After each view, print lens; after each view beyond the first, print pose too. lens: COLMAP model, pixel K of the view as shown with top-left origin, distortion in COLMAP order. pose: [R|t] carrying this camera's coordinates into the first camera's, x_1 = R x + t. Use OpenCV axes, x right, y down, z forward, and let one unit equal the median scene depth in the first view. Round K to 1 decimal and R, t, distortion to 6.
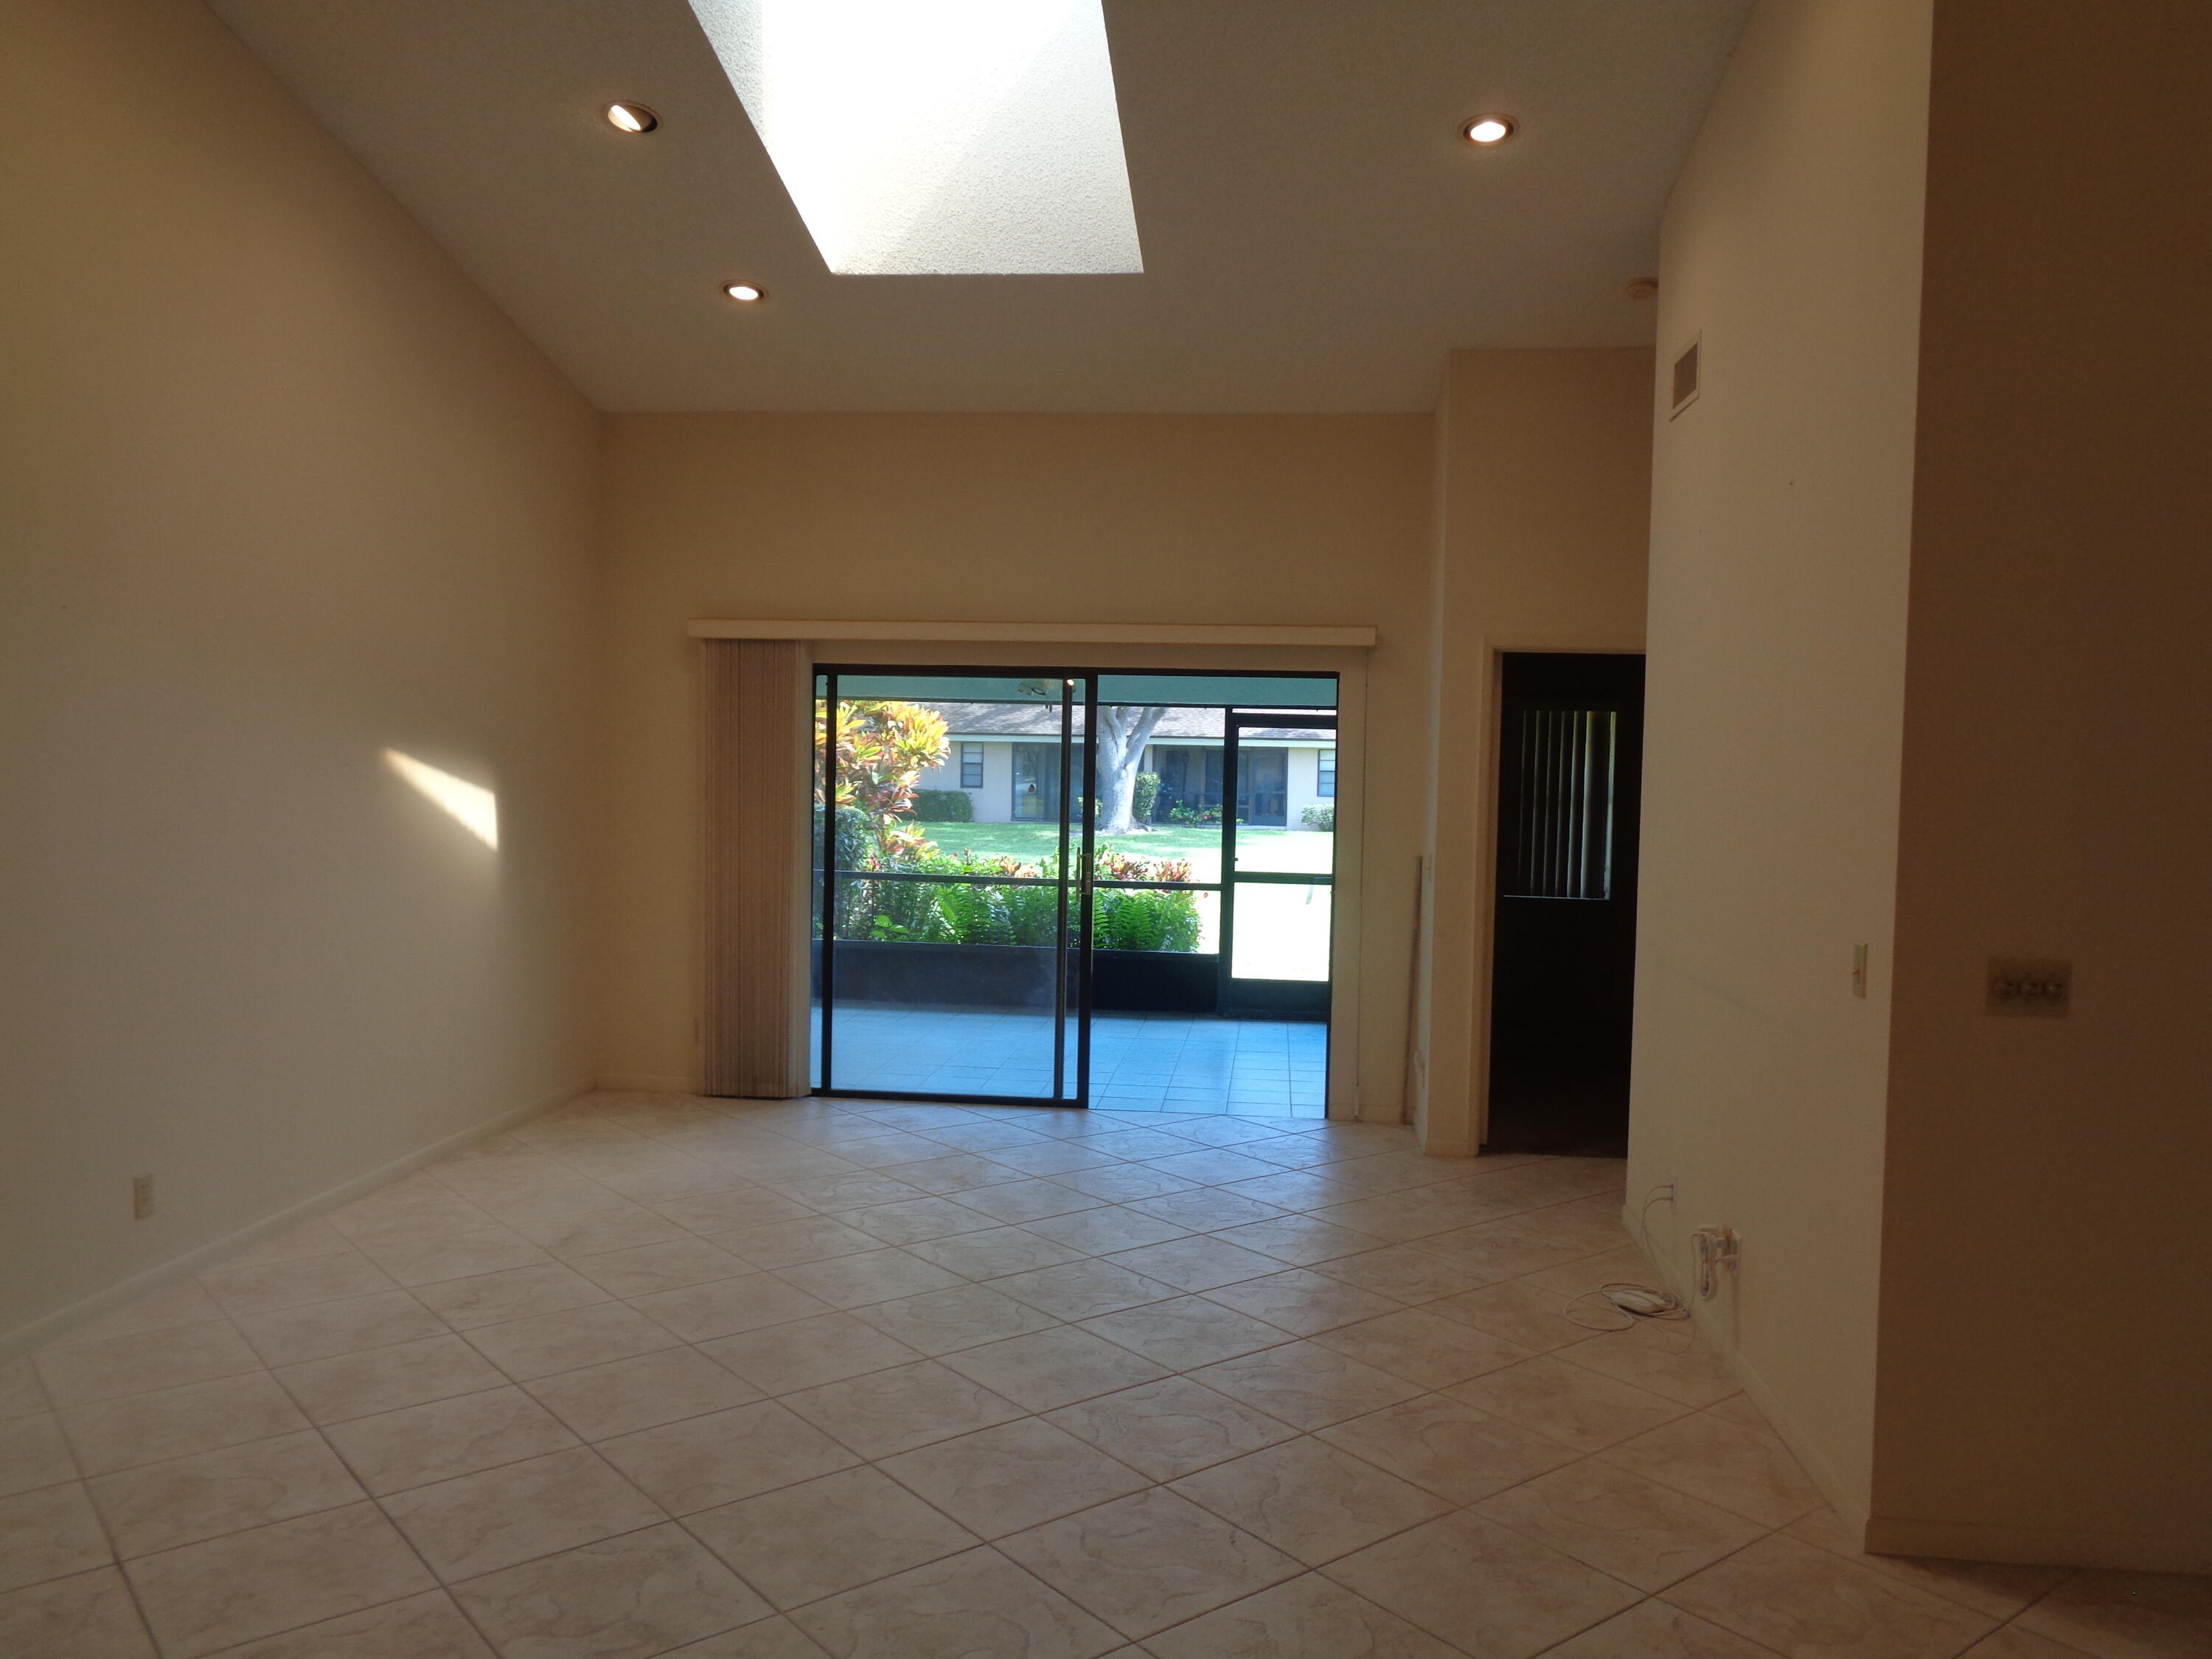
lens RADIAL K [[1642.6, 0, 1106.0], [0, 1642.6, 829.5], [0, 0, 1]] dist [-0.003586, 0.007943]
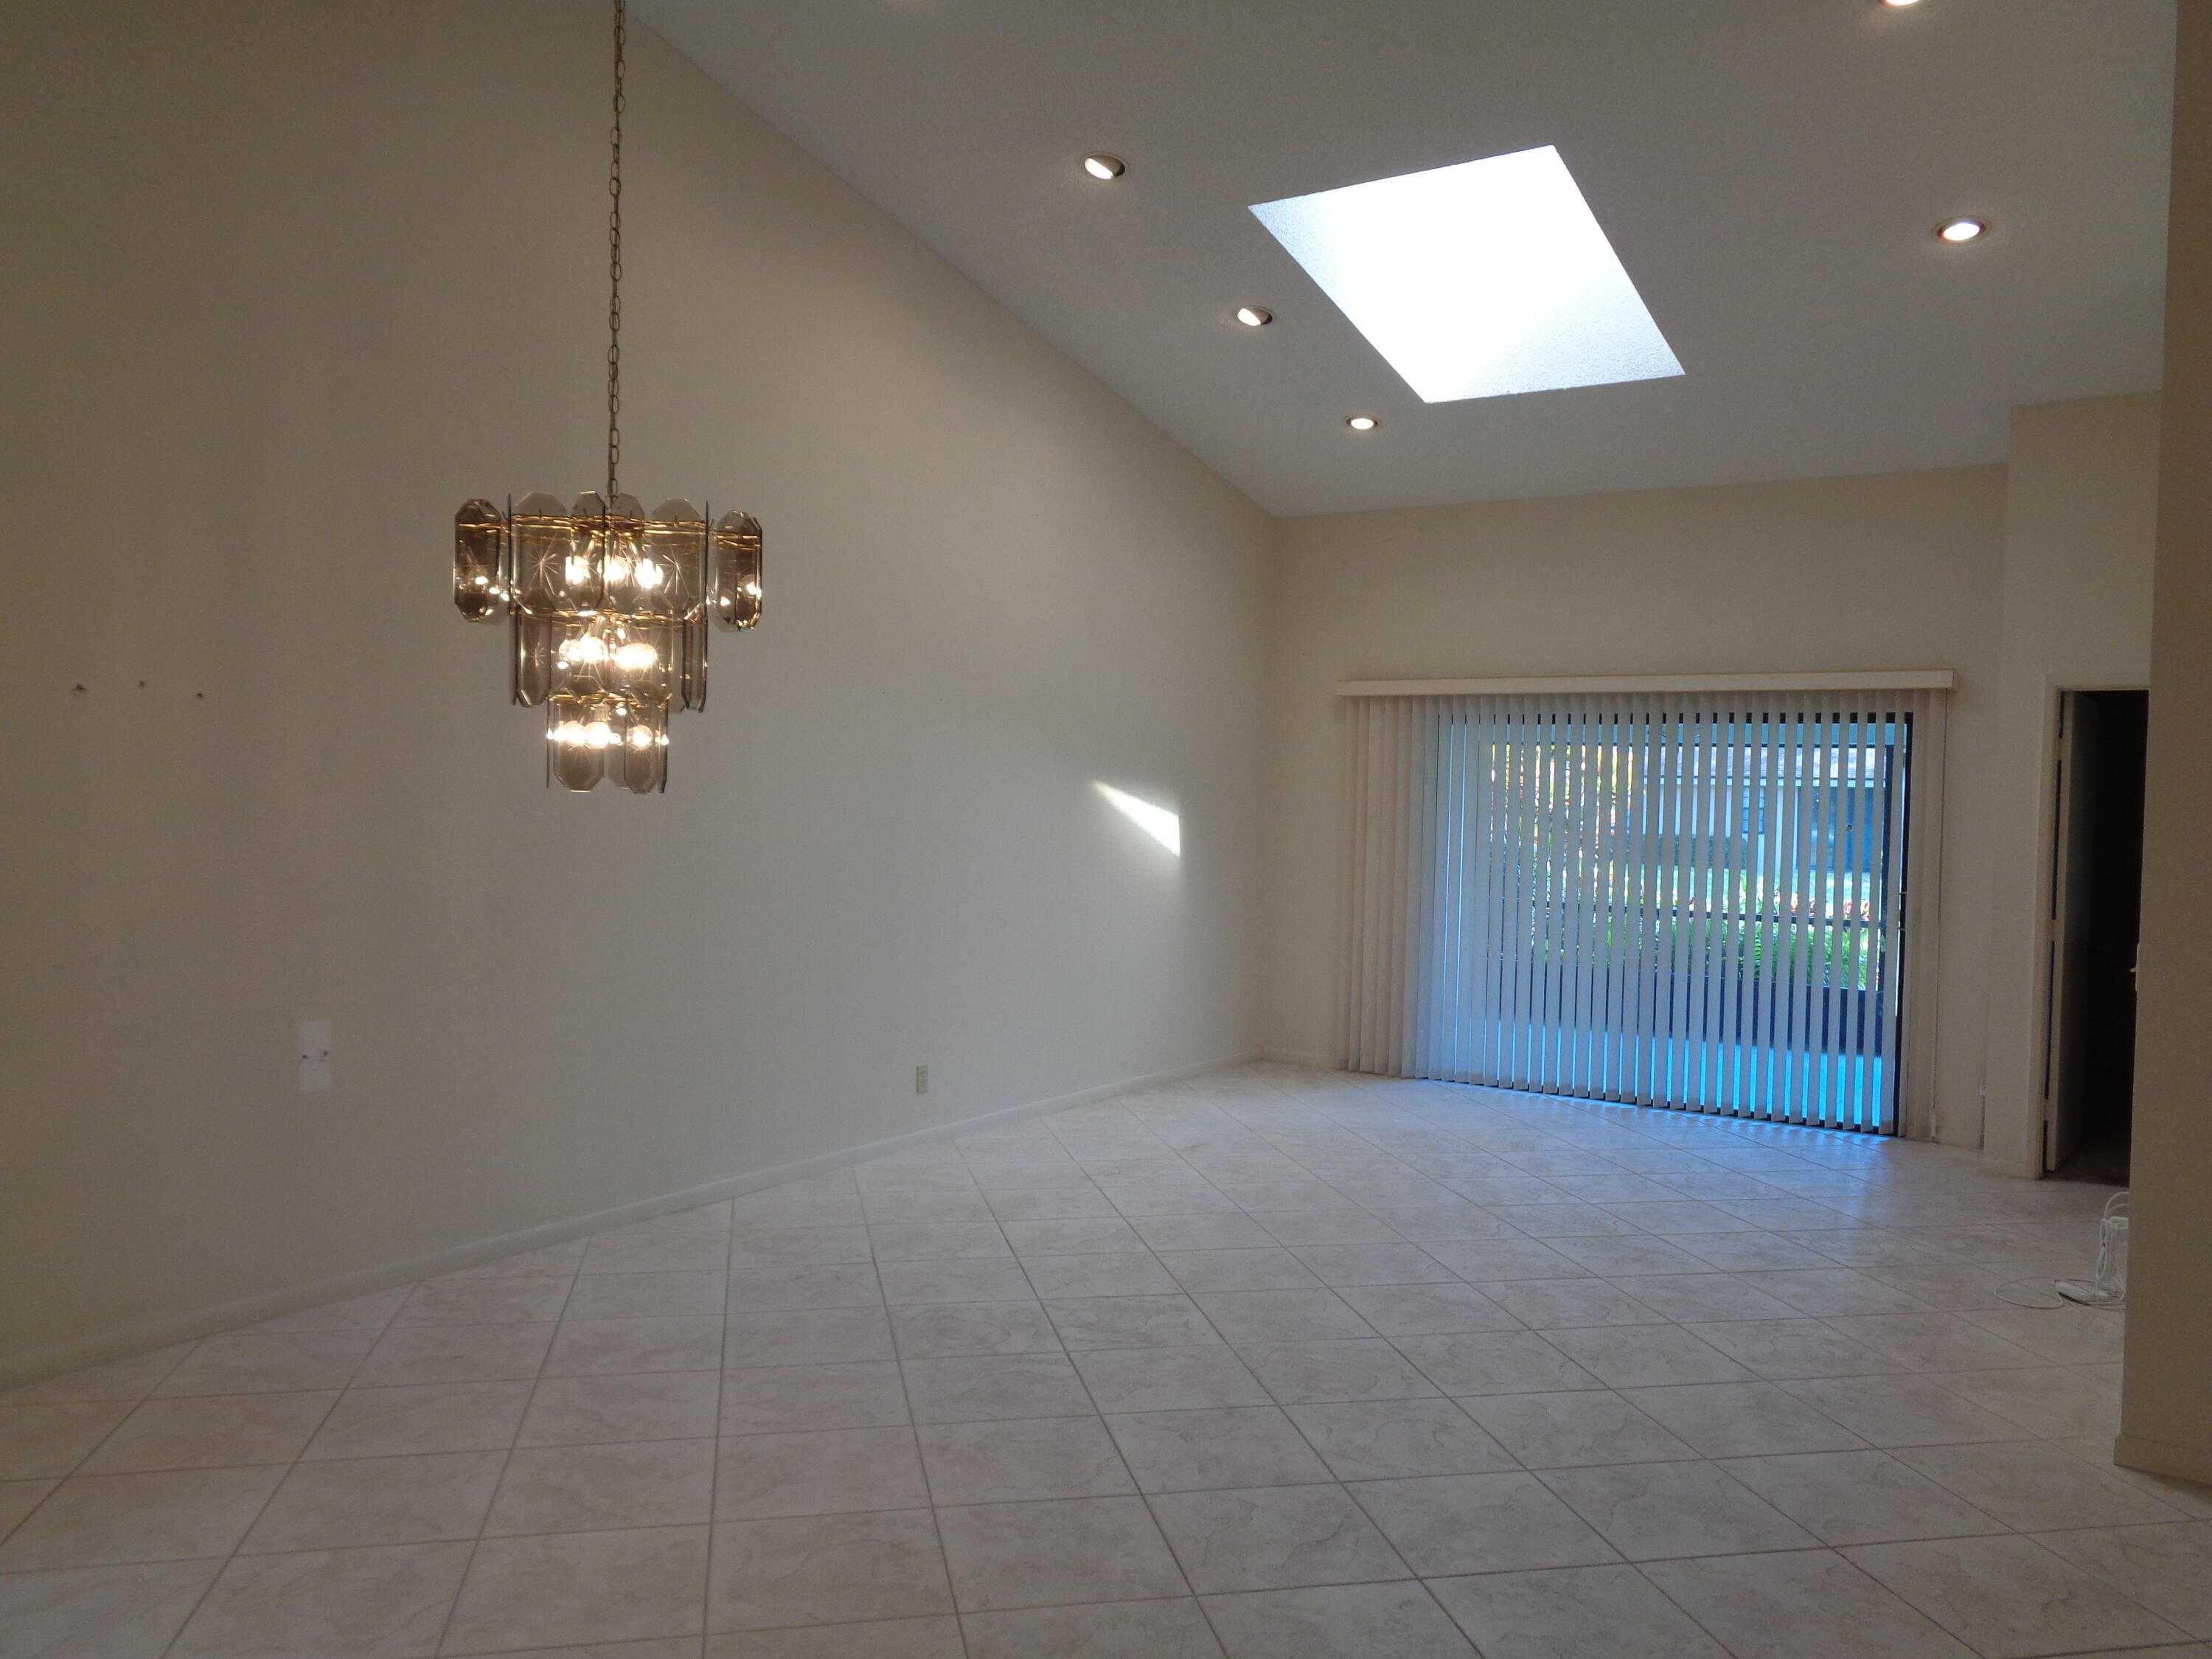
lens RADIAL K [[1597.4, 0, 1106.0], [0, 1597.4, 829.5], [0, 0, 1]] dist [-0.000441, -0.005060]
pose [[0.891492, 0.011832, -0.452883, 0.223034], [-0.023789, 0.999502, -0.020716, 0.019906], [0.452412, 0.029242, 0.891329, -0.234934]]
